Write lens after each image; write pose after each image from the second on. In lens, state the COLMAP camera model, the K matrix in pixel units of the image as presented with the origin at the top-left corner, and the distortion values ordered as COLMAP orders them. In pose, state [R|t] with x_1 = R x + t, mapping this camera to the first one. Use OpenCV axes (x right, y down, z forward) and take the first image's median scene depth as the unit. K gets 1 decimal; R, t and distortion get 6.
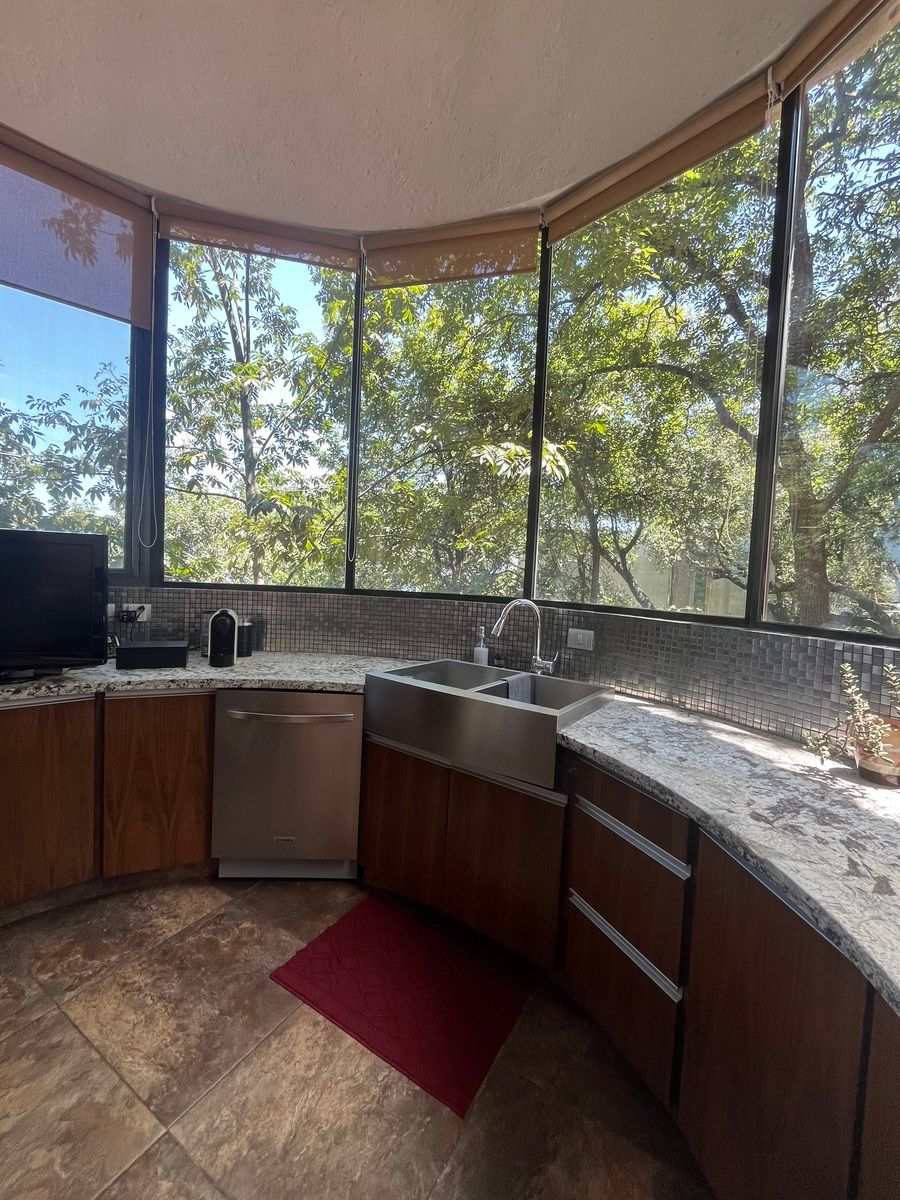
lens RADIAL K [[489.5, 0, 450.0], [0, 489.5, 600.0], [0, 0, 1]] dist [0.000499, -0.000254]
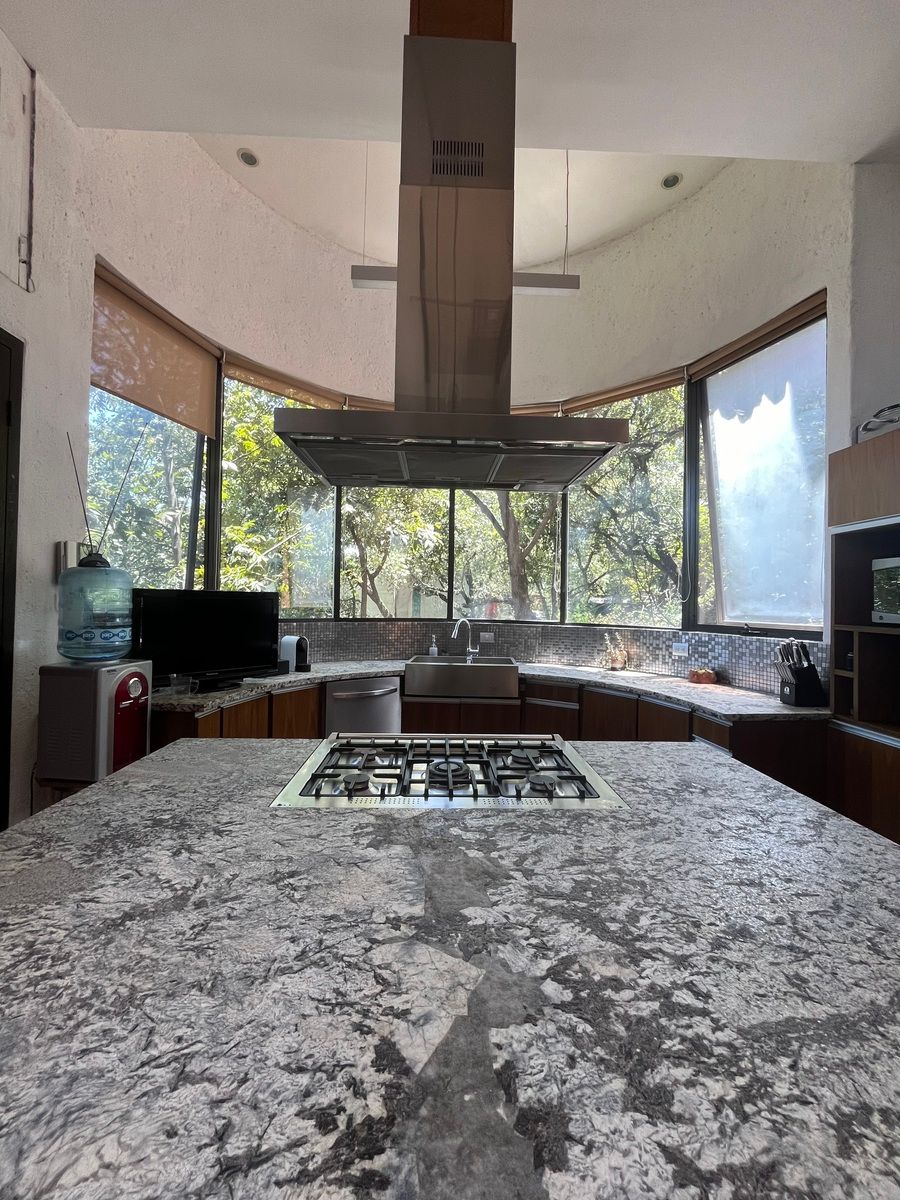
lens RADIAL K [[489.5, 0, 450.0], [0, 489.5, 600.0], [0, 0, 1]] dist [0.000499, -0.000254]
pose [[0.832404, -0.027654, 0.553479, -0.982904], [0.049822, 0.998444, -0.025044, -0.031020], [-0.551926, 0.048422, 0.832486, -0.591215]]
